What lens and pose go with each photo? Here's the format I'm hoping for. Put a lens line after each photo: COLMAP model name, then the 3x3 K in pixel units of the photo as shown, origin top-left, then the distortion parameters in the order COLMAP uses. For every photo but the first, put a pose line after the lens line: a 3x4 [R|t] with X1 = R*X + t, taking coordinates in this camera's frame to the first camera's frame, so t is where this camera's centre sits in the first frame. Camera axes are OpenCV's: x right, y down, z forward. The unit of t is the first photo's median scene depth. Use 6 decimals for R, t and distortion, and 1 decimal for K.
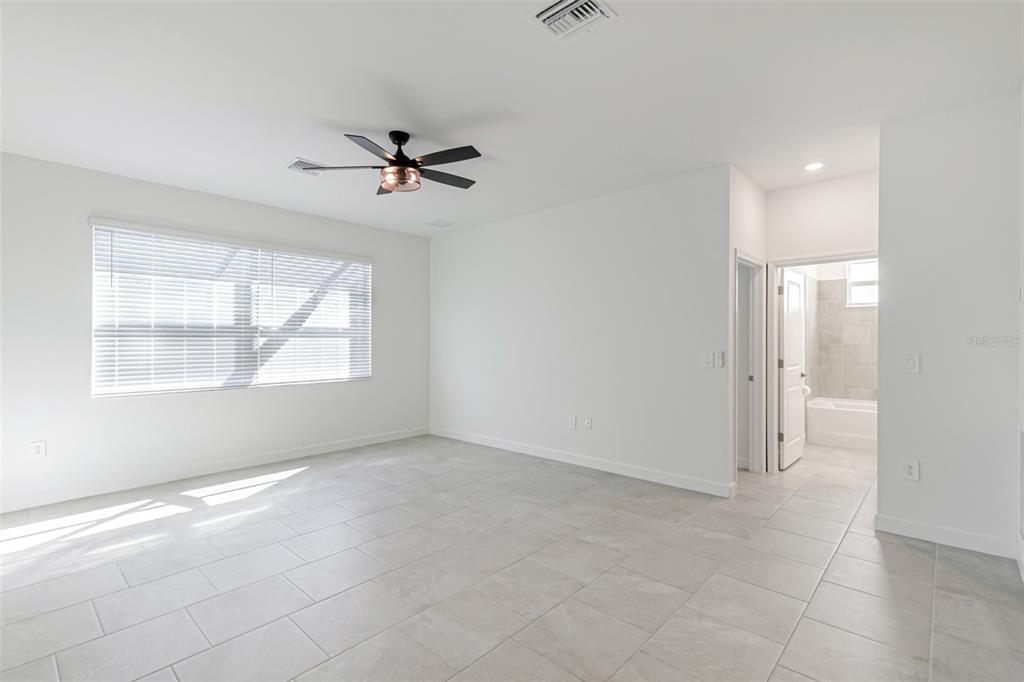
lens RADIAL K [[470.5, 0, 510.9], [0, 470.5, 341.6], [0, 0, 1]] dist [0.005101, -0.001141]
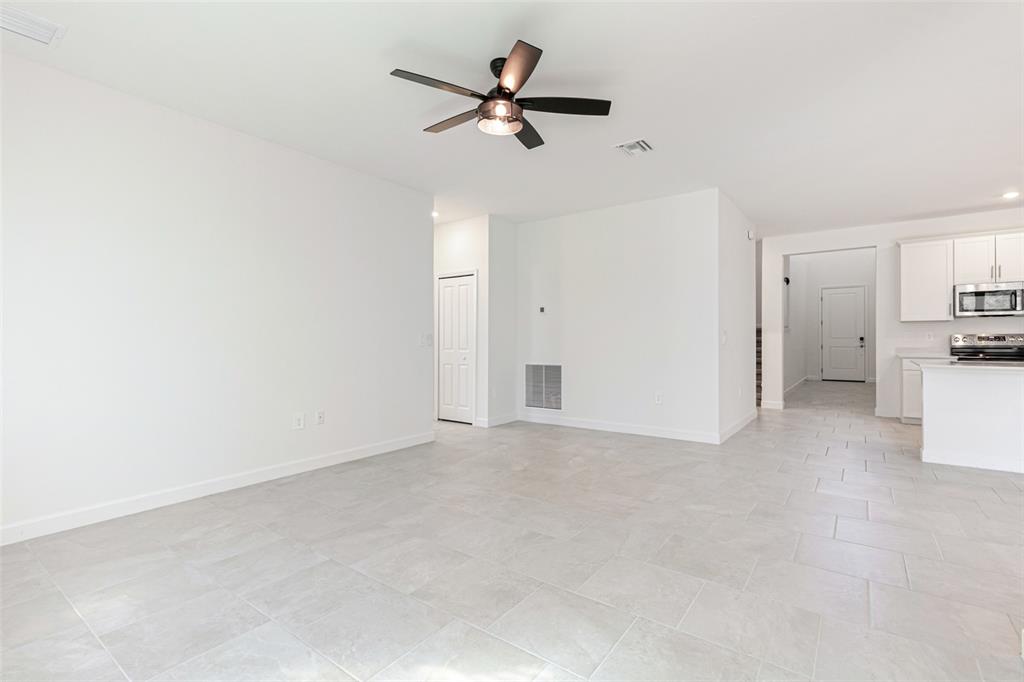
lens RADIAL K [[470.5, 0, 519.7], [0, 470.5, 339.7], [0, 0, 1]] dist [0.005101, -0.001141]
pose [[-0.109701, -0.001033, 0.993964, -0.756365], [0.010842, 0.999939, 0.002236, 0.033008], [-0.993905, 0.011022, -0.109683, 0.741348]]
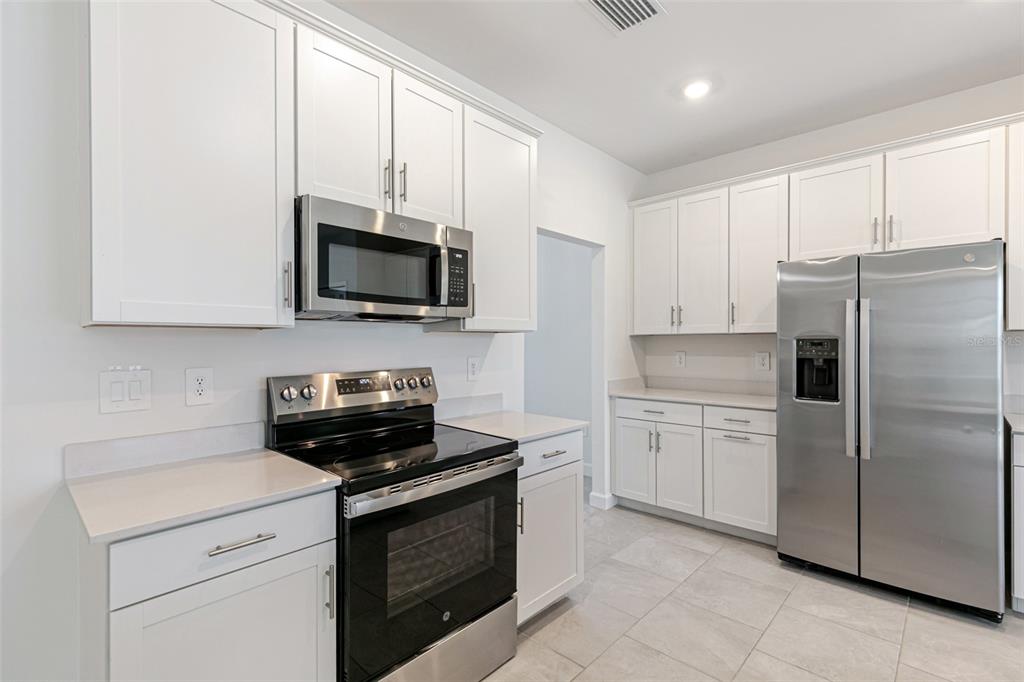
lens RADIAL K [[470.5, 0, 508.9], [0, 470.5, 342.7], [0, 0, 1]] dist [0.005101, -0.001141]
pose [[-0.999757, 0.004583, 0.021572, 0.233550], [0.004781, 0.999947, 0.009161, 0.004581], [-0.021529, 0.009262, -0.999725, -0.239876]]
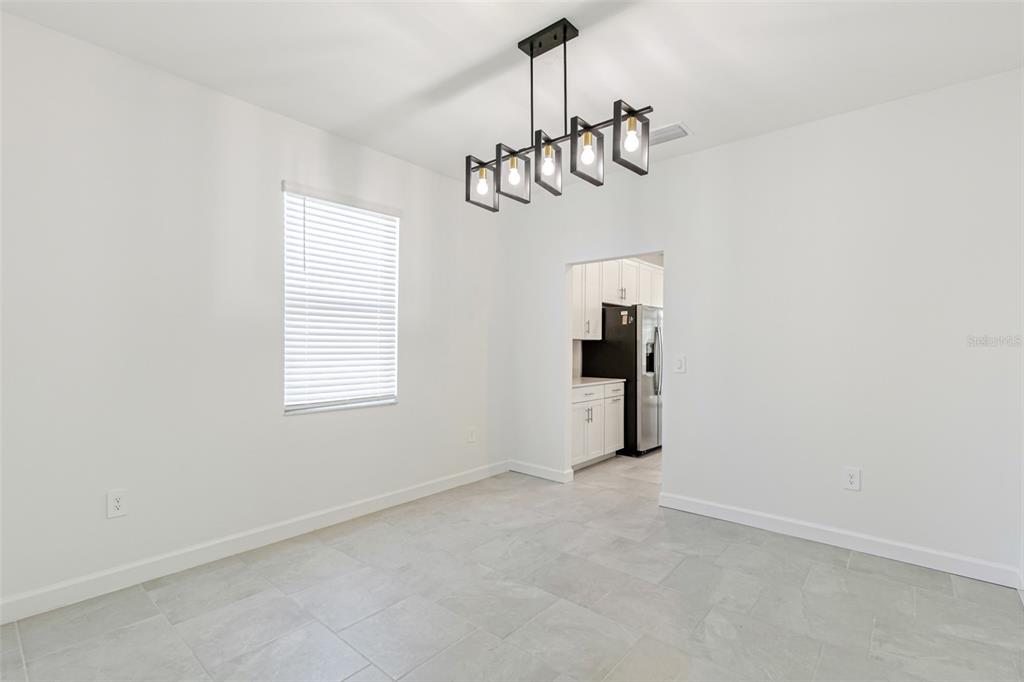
lens RADIAL K [[470.5, 0, 513.9], [0, 470.5, 343.0], [0, 0, 1]] dist [0.005101, -0.001141]
pose [[0.020190, 0.001009, -0.999796, 1.046387], [-0.014363, 0.999897, 0.000719, 0.009256], [0.999693, 0.014345, 0.020203, -1.153995]]
